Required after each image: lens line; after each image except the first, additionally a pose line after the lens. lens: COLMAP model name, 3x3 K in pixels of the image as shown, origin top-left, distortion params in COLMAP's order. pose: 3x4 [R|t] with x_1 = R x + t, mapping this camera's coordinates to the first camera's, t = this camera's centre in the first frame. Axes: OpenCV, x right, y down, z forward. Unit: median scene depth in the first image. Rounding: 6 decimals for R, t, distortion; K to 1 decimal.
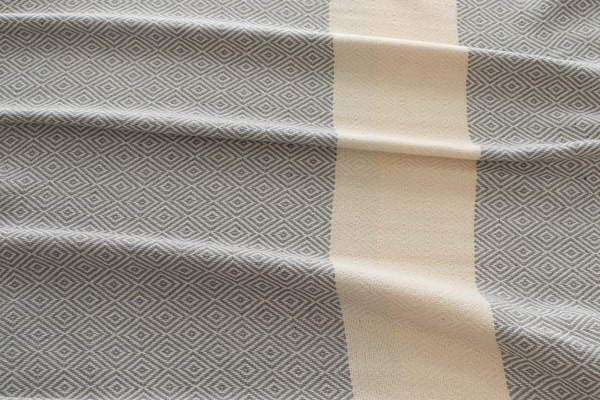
lens RADIAL K [[832.6, 0, 300.9], [0, 832.6, 204.6], [0, 0, 1]] dist [-0.021053, 0.000000]
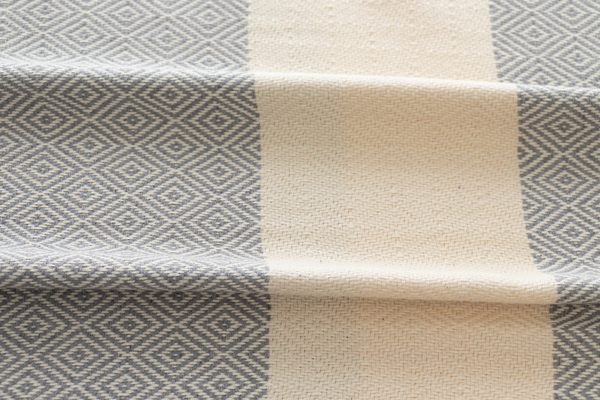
lens RADIAL K [[1319.3, 0, 298.4], [0, 1319.3, 198.3], [0, 0, 1]] dist [0.062844, 0.000000]
pose [[0.998248, -0.053878, 0.024464, 0.042399], [0.056432, 0.991198, -0.119761, -0.028583], [-0.017796, 0.120932, 0.992501, 0.197052]]
